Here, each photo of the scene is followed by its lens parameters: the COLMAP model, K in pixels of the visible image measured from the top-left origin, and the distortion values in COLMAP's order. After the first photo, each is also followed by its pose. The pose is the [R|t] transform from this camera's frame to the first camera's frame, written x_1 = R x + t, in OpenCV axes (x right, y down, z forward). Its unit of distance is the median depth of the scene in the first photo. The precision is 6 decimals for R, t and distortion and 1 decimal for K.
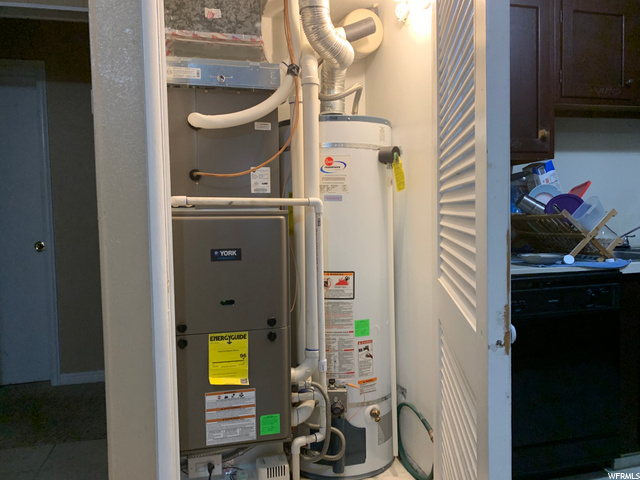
lens RADIAL K [[483.6, 0, 319.8], [0, 483.6, 238.3], [0, 0, 1]] dist [0.006909, 0.002900]
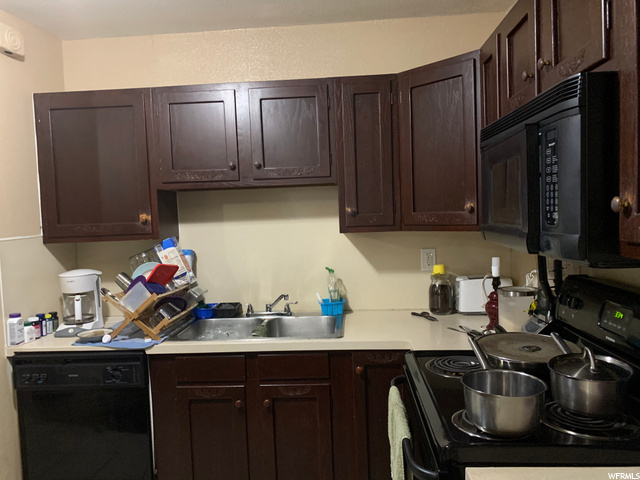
lens RADIAL K [[483.6, 0, 320.0], [0, 483.6, 240.3], [0, 0, 1]] dist [0.006909, 0.002900]
pose [[0.953239, 0.001924, -0.302210, 1.307721], [0.000782, 0.999961, 0.008834, -0.191885], [0.302215, -0.008658, 0.953200, 0.069513]]
